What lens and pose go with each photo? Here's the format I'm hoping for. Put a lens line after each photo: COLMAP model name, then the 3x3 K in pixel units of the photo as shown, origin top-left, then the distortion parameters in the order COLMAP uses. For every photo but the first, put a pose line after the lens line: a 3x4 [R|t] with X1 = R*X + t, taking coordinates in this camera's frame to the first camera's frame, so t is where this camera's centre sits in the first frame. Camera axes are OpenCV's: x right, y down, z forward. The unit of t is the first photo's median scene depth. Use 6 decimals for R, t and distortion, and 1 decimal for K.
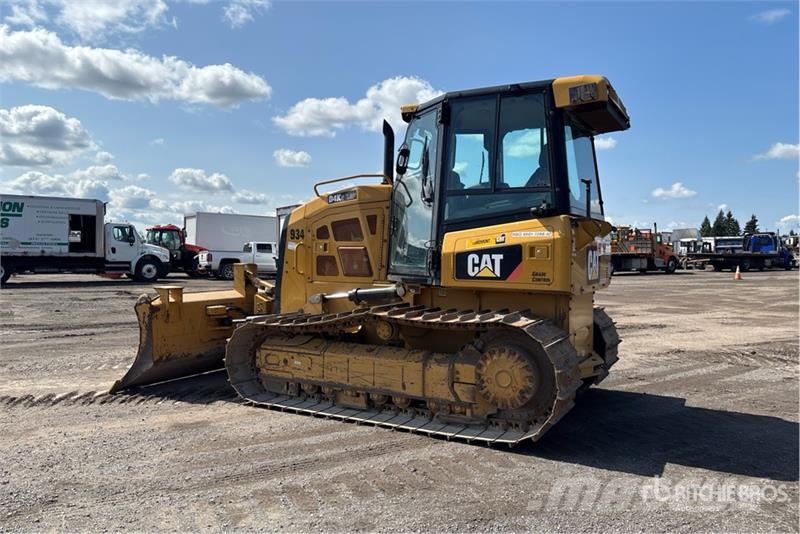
lens RADIAL K [[598.8, 0, 402.1], [0, 598.8, 250.8], [0, 0, 1]] dist [0.080239, -0.080605]
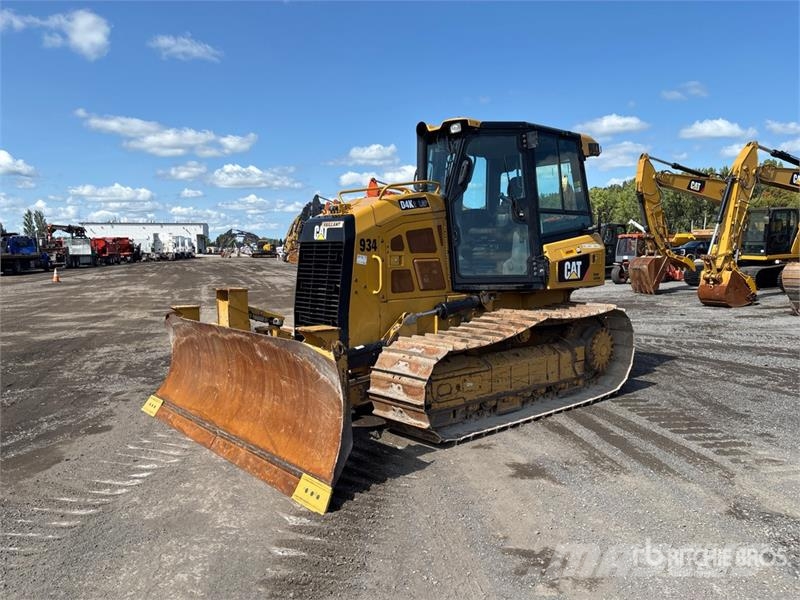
lens RADIAL K [[610.7, 0, 396.5], [0, 610.7, 303.1], [0, 0, 1]] dist [0.057951, -0.063210]
pose [[0.354115, -0.092163, 0.930650, -1.105715], [0.013355, 0.995529, 0.093506, -0.030354], [-0.935106, -0.020684, 0.353763, 0.788841]]
